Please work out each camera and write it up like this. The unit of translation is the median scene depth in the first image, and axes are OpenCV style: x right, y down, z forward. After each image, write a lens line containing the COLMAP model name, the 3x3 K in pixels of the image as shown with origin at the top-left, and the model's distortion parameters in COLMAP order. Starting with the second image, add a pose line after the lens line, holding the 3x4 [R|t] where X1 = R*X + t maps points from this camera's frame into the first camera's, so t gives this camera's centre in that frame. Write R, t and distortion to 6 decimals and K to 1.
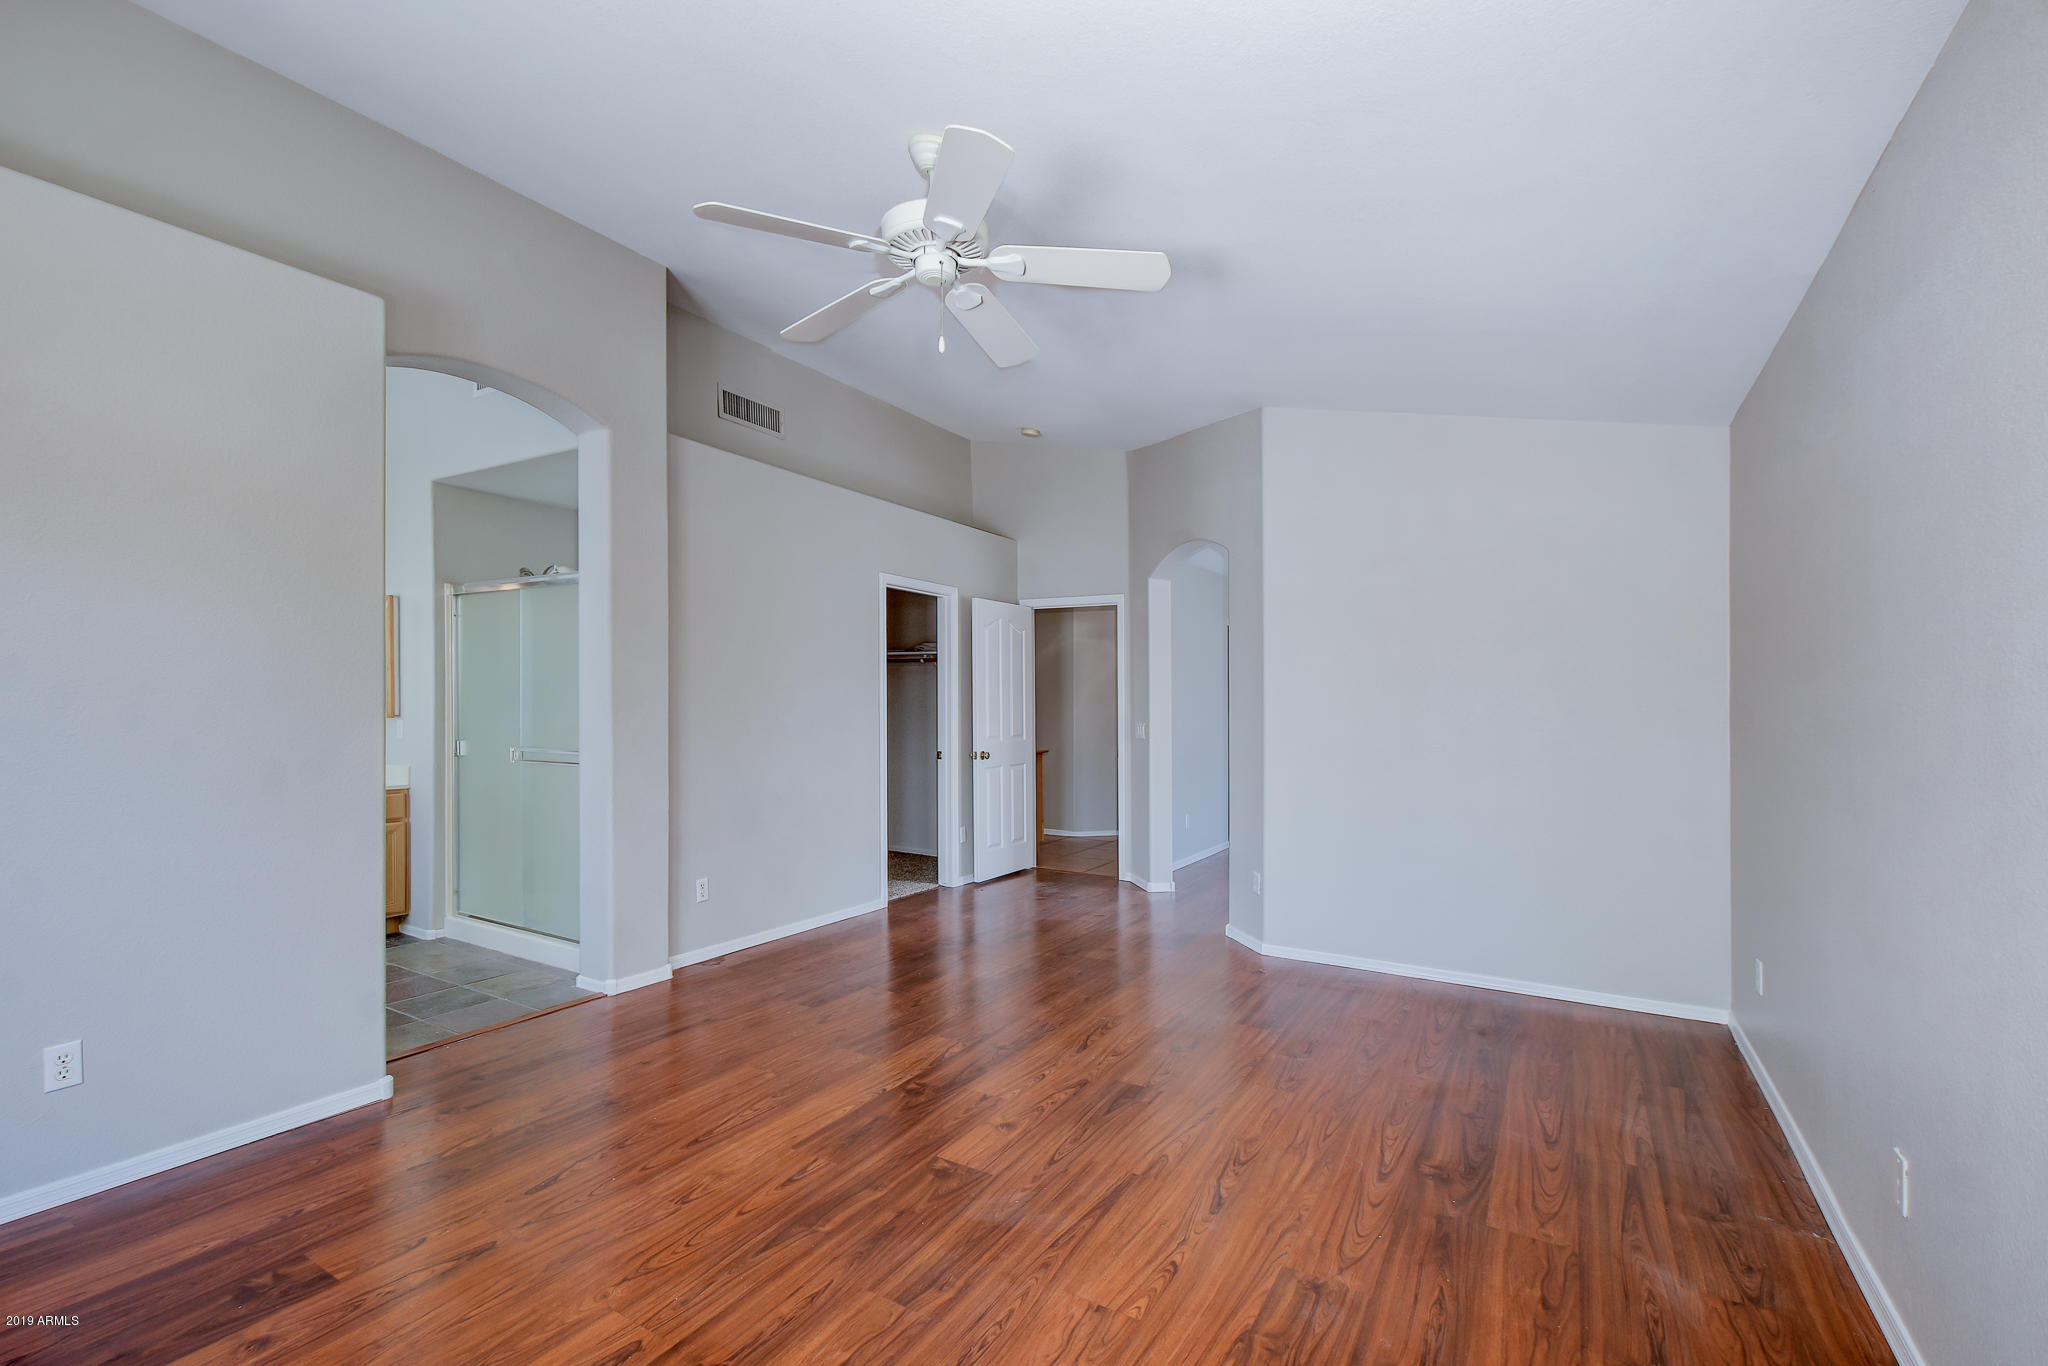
lens RADIAL K [[889.4, 0, 1003.5], [0, 889.4, 693.7], [0, 0, 1]] dist [0.017609, -0.007330]
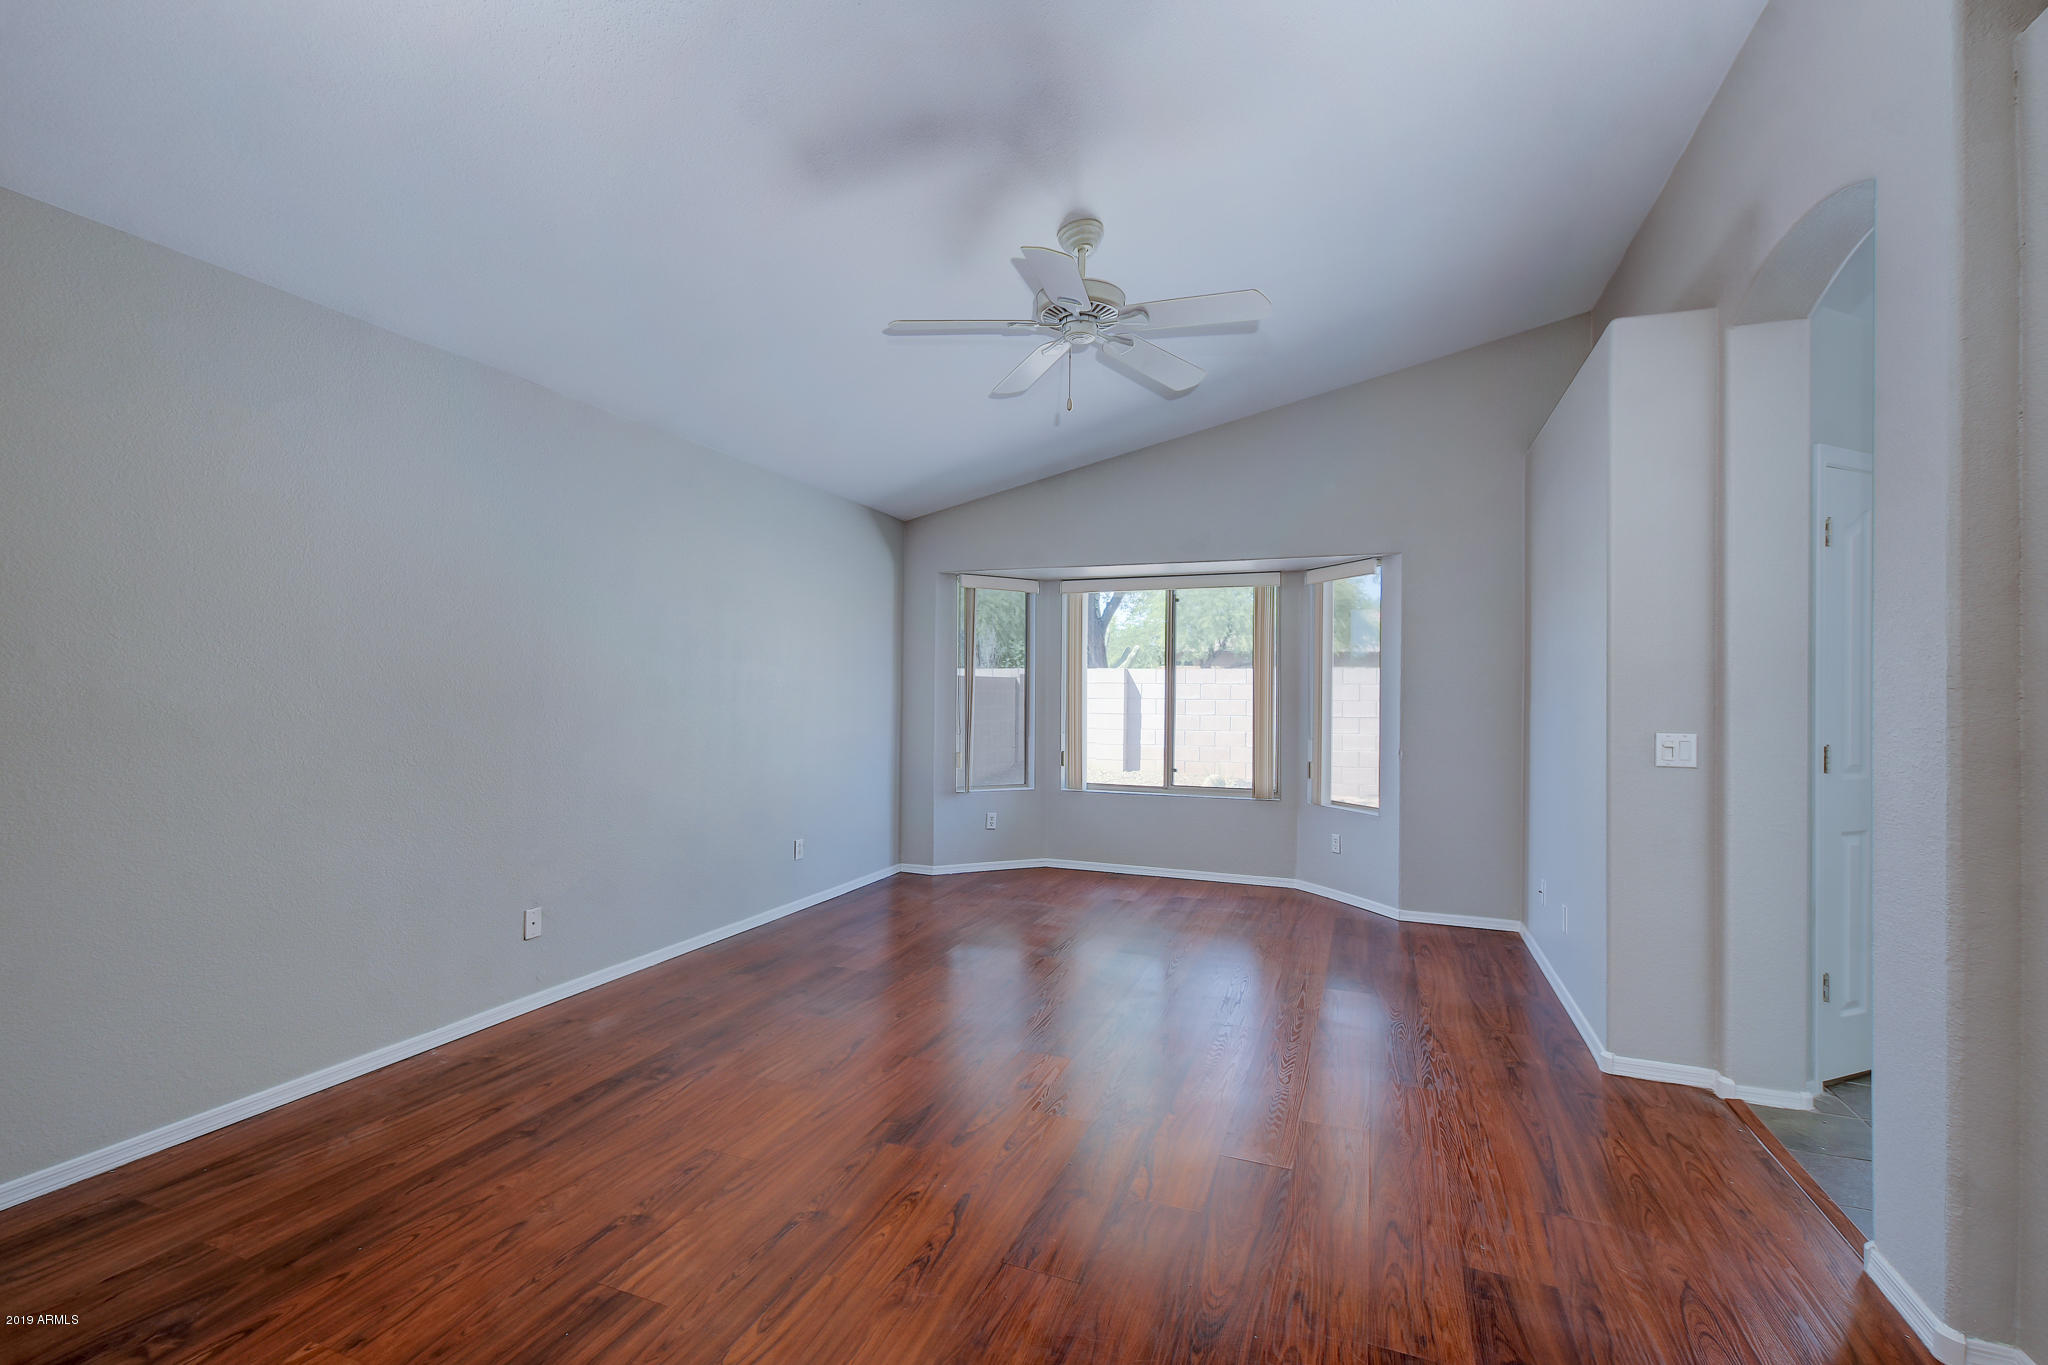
lens RADIAL K [[889.4, 0, 1003.5], [0, 889.4, 693.2], [0, 0, 1]] dist [0.017609, -0.007330]
pose [[-0.986074, -0.021206, -0.164948, 0.228853], [-0.020382, 0.999770, -0.006687, 0.024748], [0.165052, -0.003232, -0.986280, 2.170633]]
